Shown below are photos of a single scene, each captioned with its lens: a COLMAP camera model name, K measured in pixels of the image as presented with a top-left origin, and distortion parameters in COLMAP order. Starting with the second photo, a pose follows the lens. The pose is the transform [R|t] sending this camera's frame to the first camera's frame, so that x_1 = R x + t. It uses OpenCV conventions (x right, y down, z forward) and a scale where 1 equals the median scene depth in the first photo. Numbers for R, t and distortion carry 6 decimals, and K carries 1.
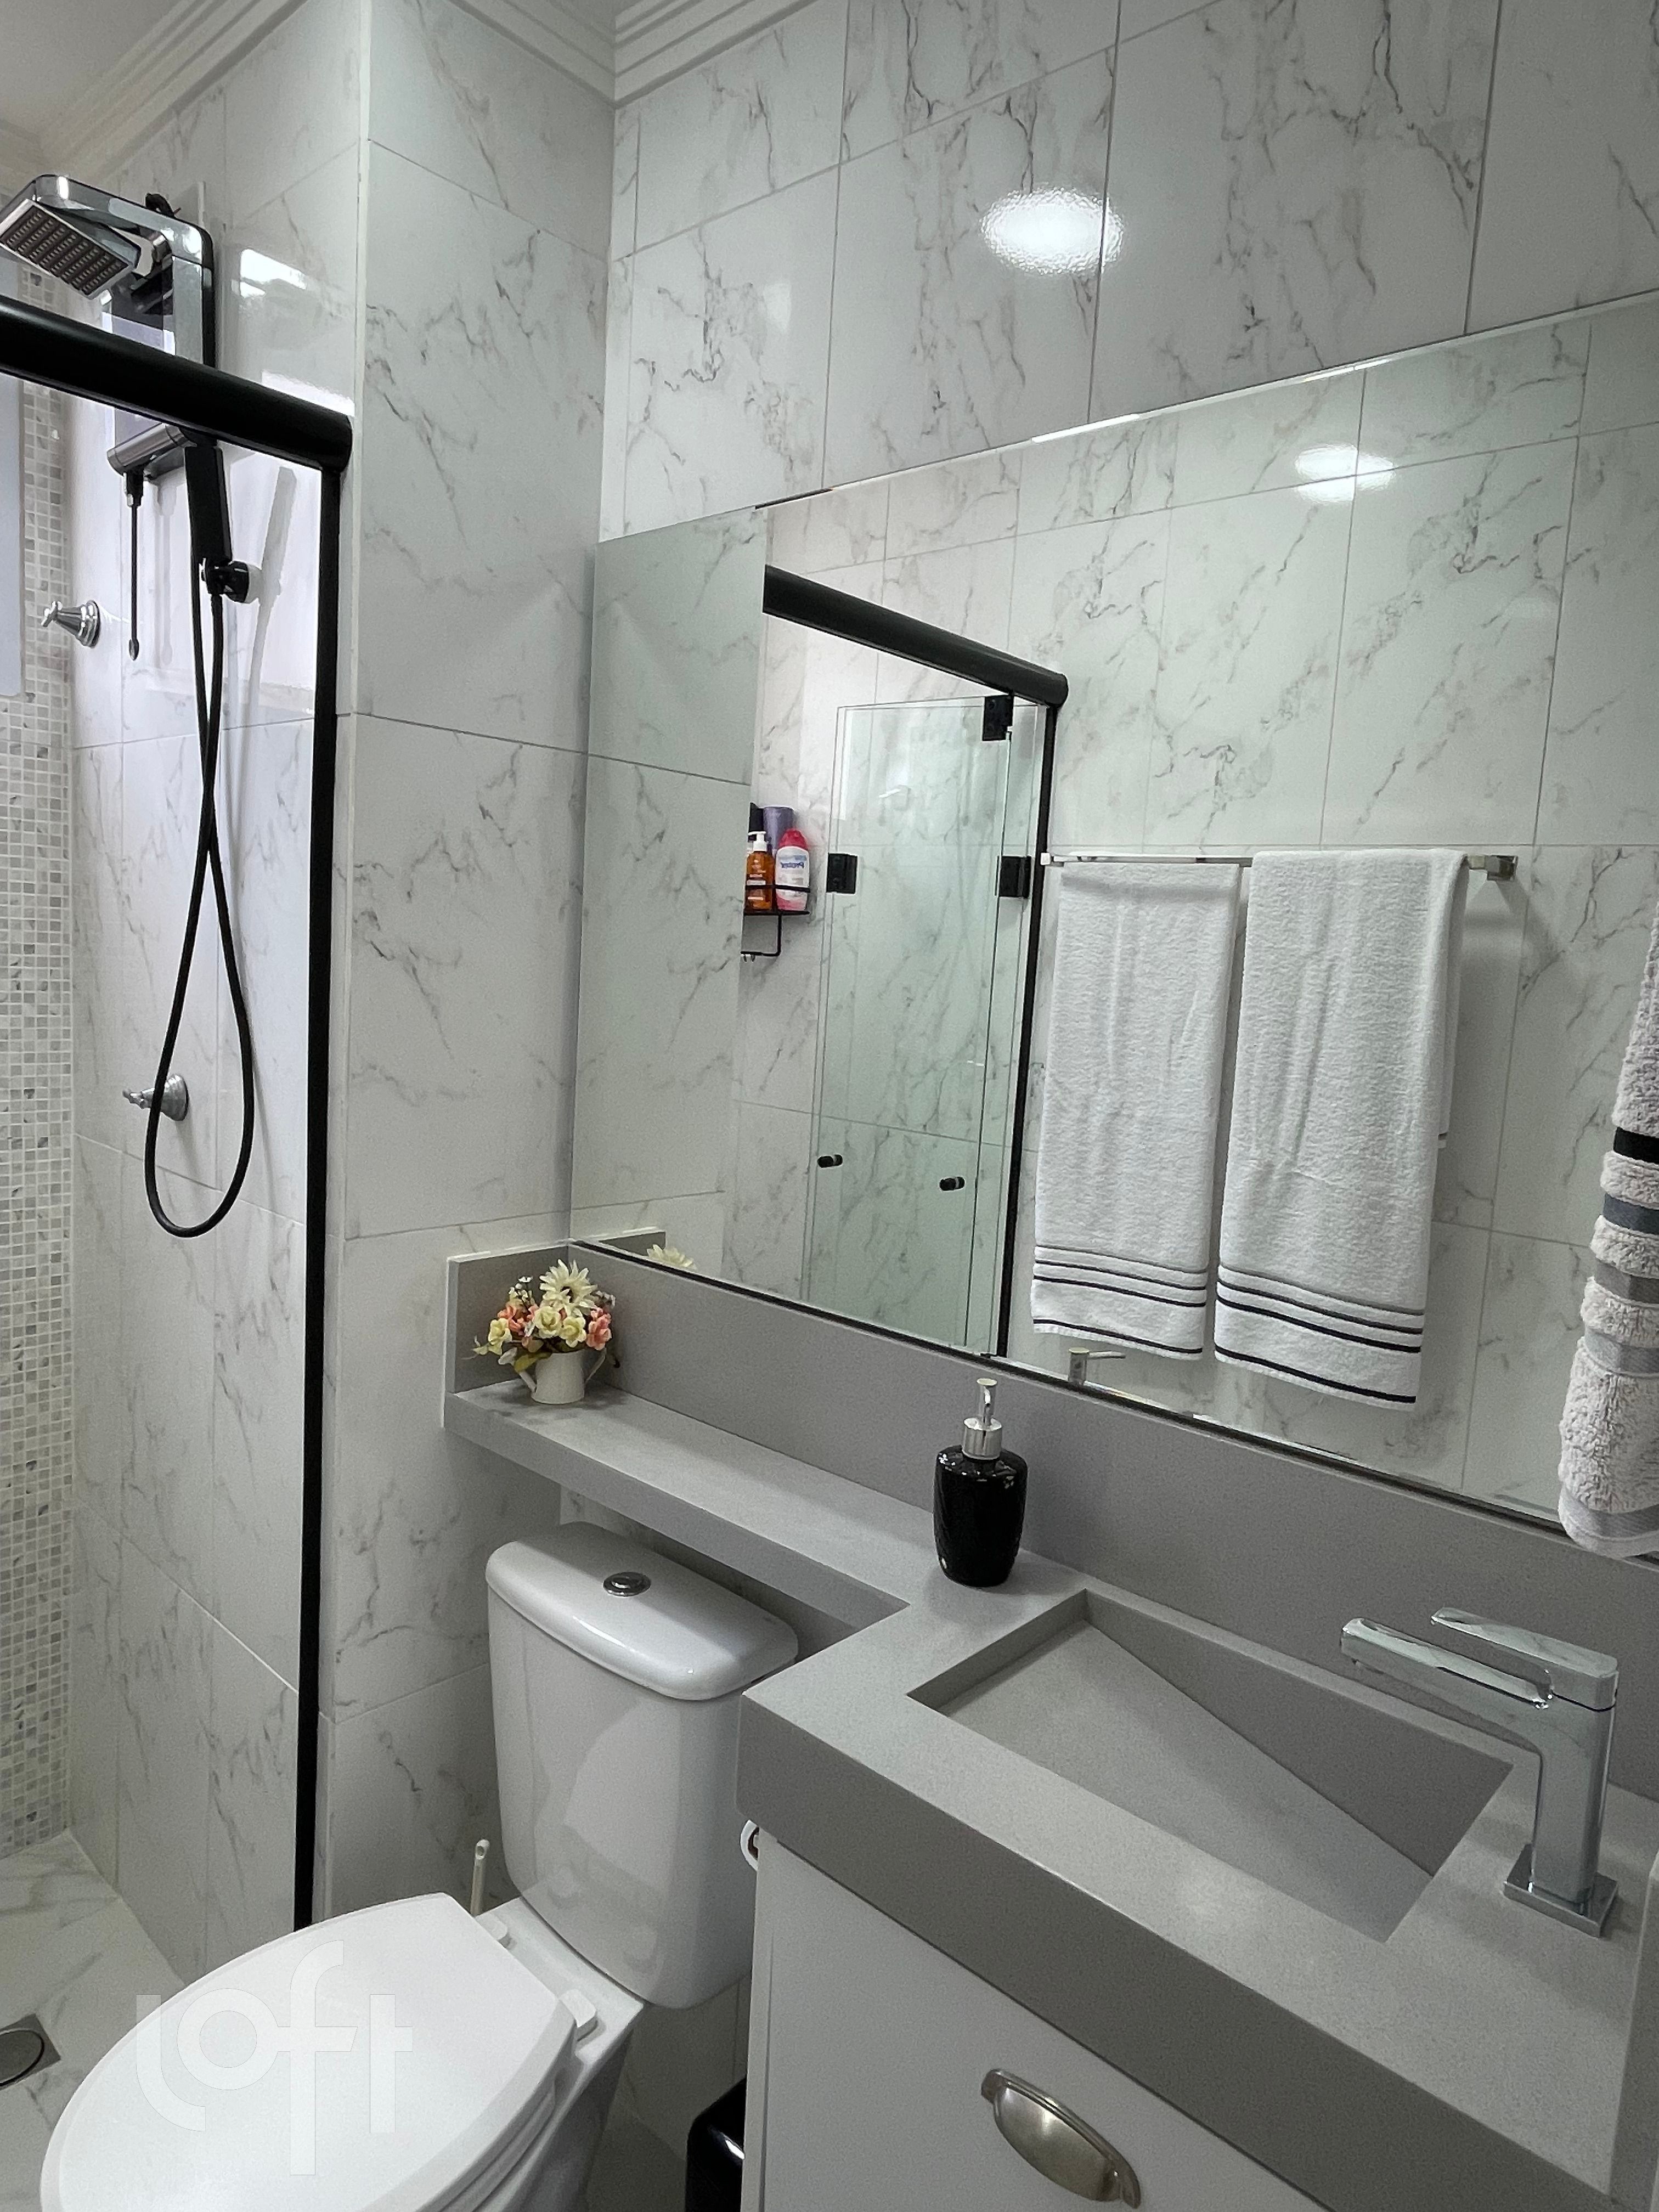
lens RADIAL K [[1354.2, 0, 829.7], [0, 1354.2, 1094.6], [0, 0, 1]] dist [-0.001465, -0.002859]
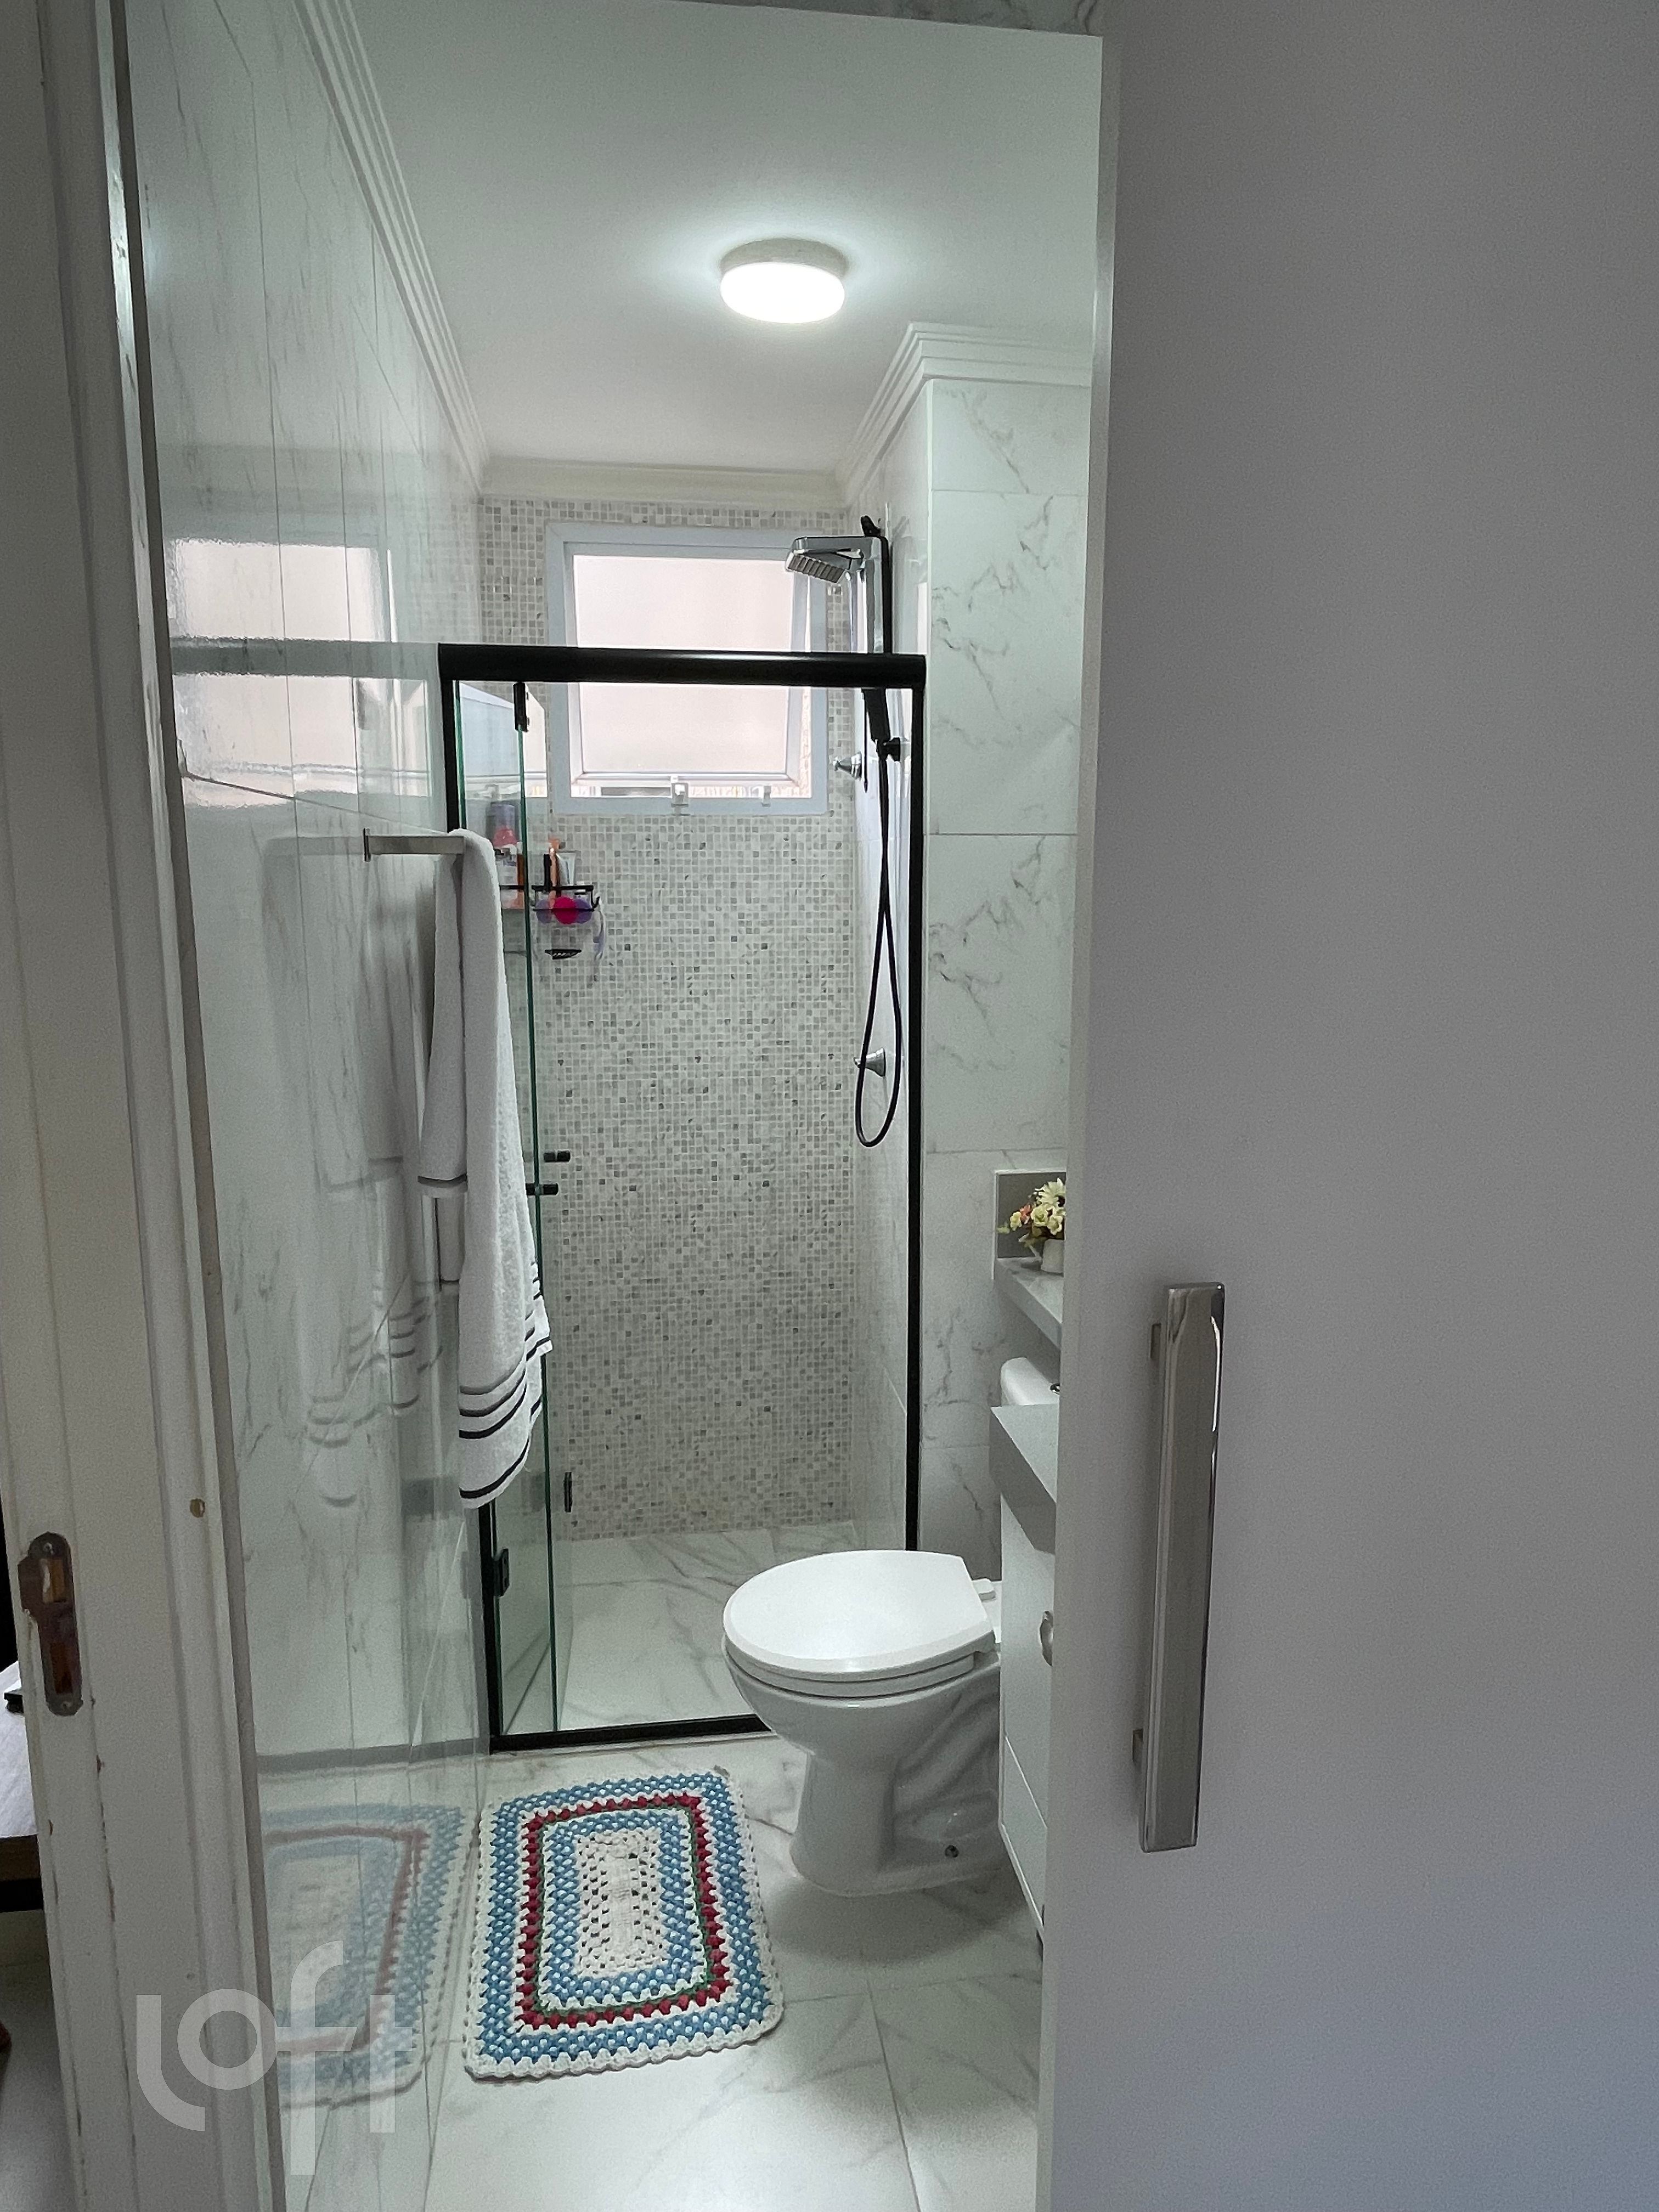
lens RADIAL K [[1354.2, 0, 838.7], [0, 1354.2, 1101.6], [0, 0, 1]] dist [-0.001465, -0.002859]
pose [[0.774837, 0.046696, -0.630435, 0.561043], [-0.023790, 0.998716, 0.044734, -0.024829], [0.631714, -0.019664, 0.774952, -0.322267]]
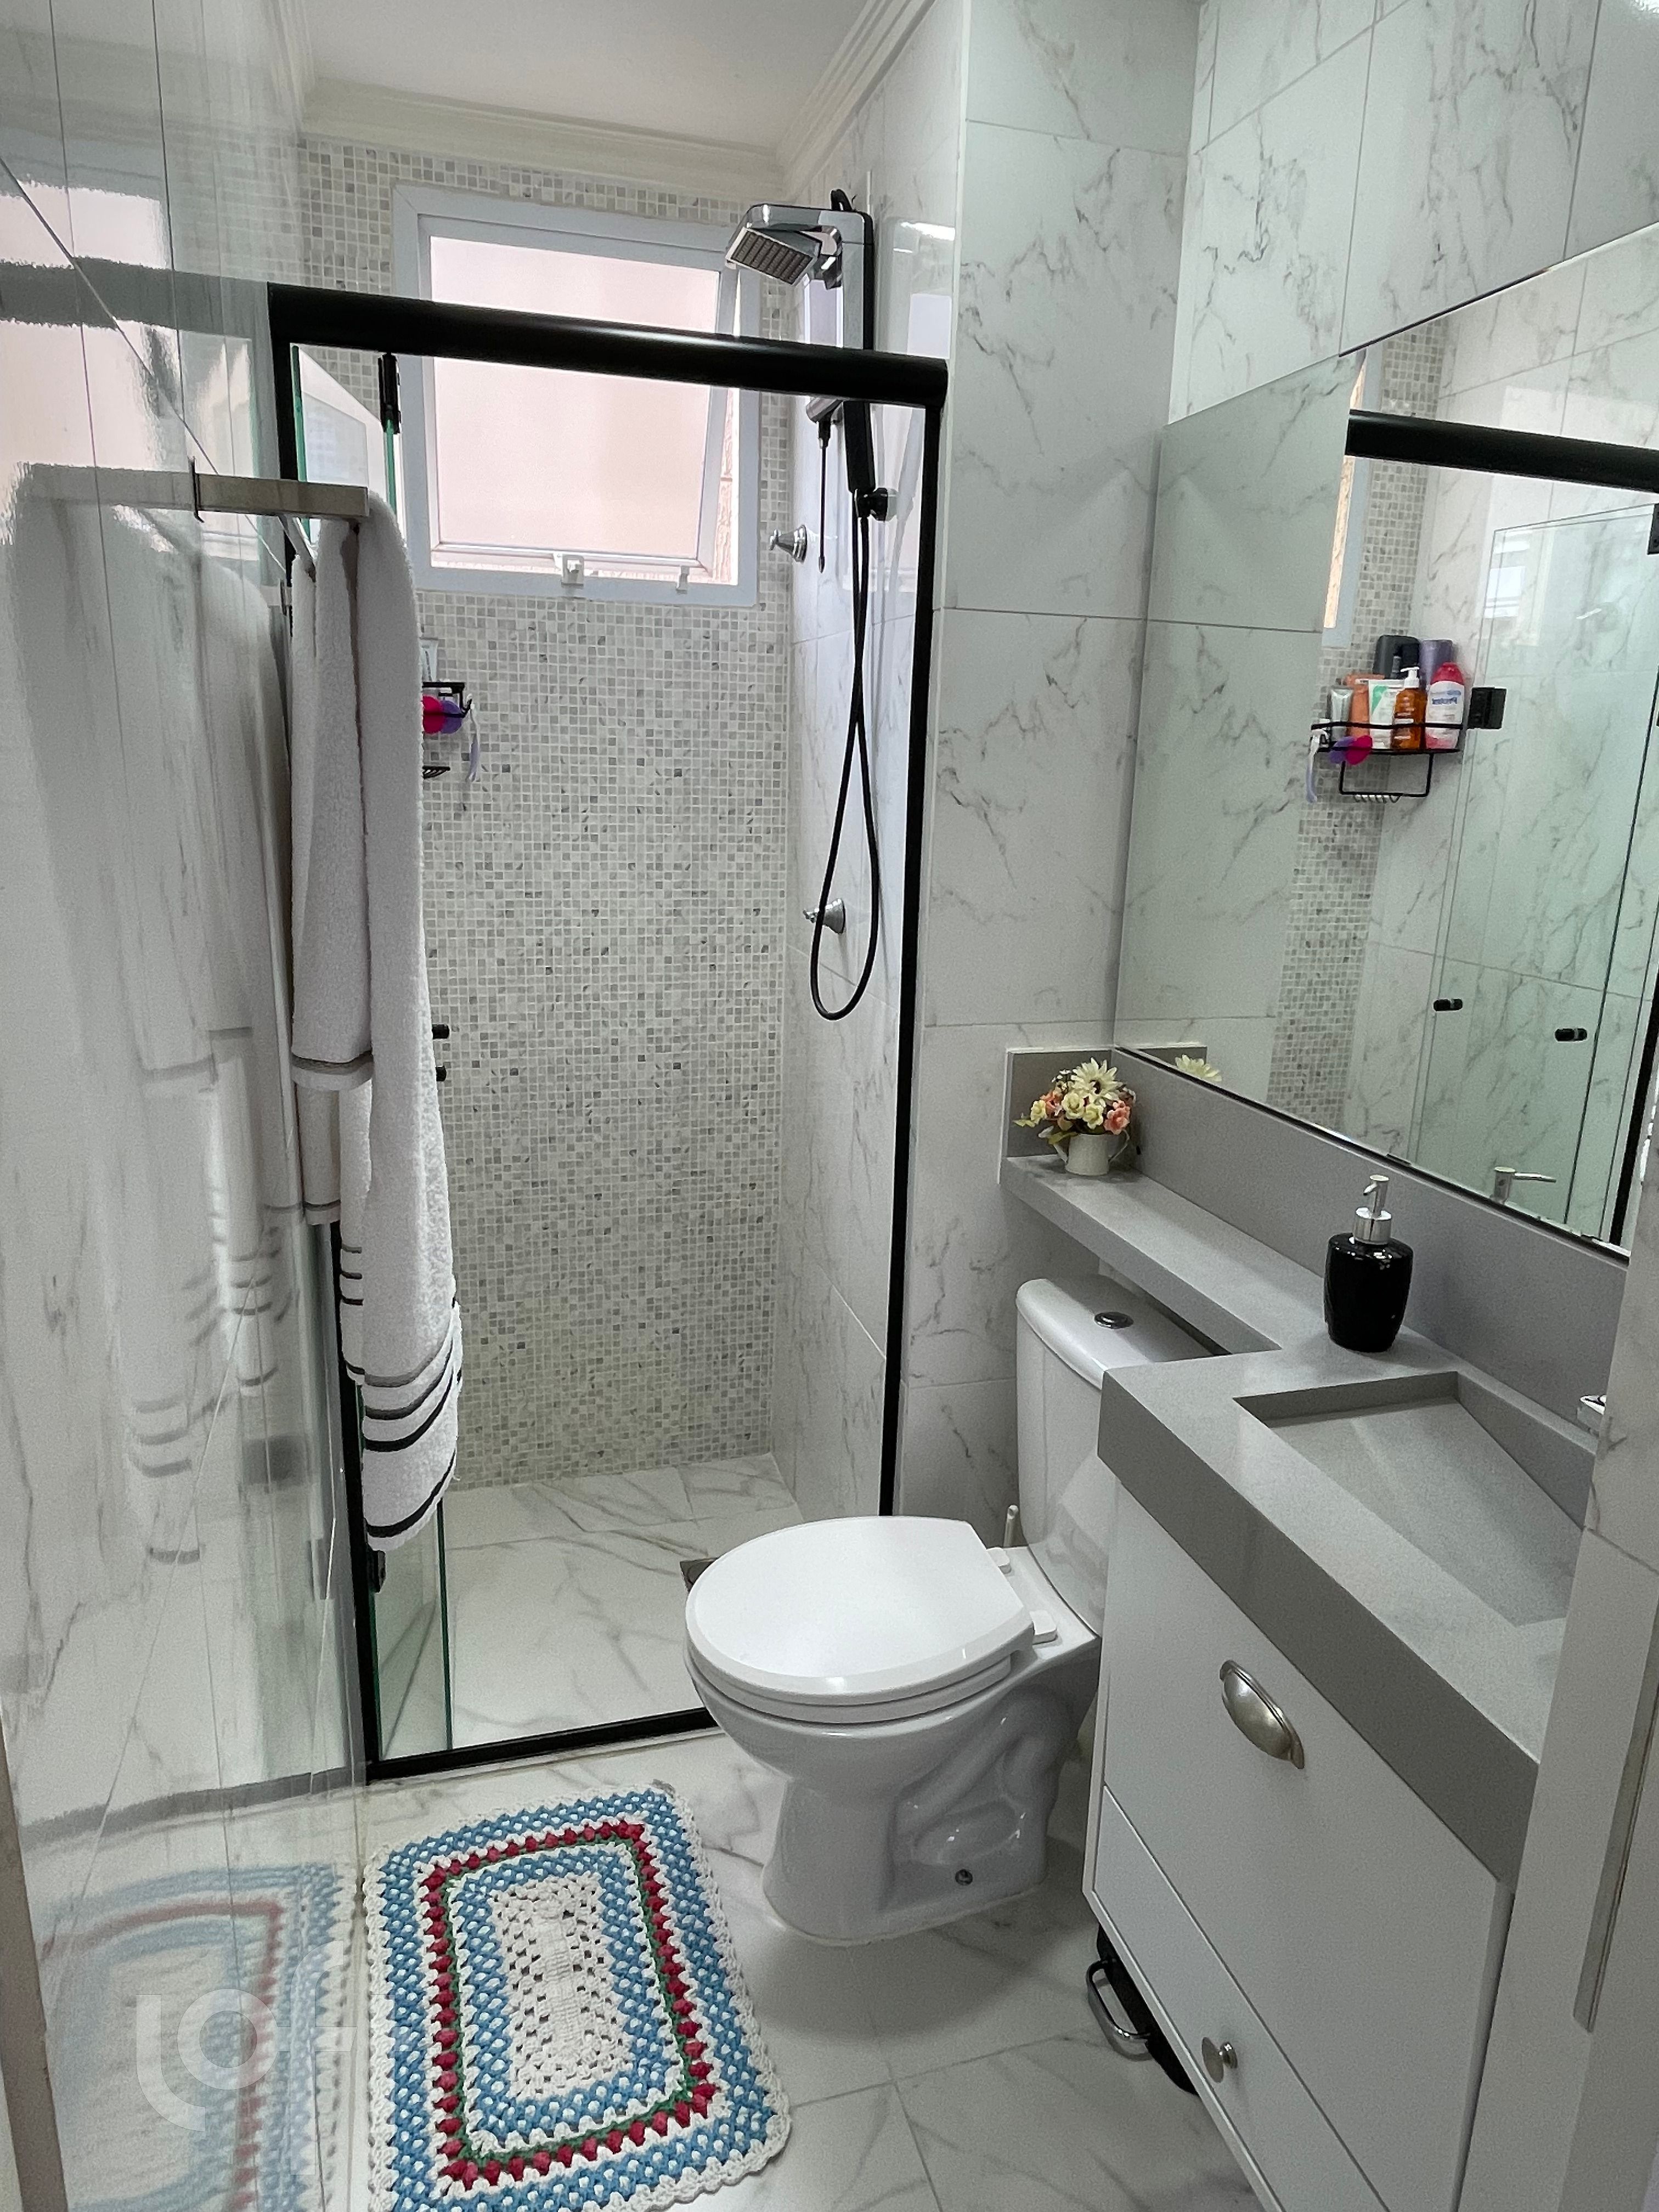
lens RADIAL K [[1354.2, 0, 836.2], [0, 1354.2, 1099.7], [0, 0, 1]] dist [-0.001465, -0.002859]
pose [[0.854934, 0.096223, -0.509734, 0.225913], [-0.036097, 0.991299, 0.126587, 0.014392], [0.517479, -0.089824, 0.850969, -0.149665]]
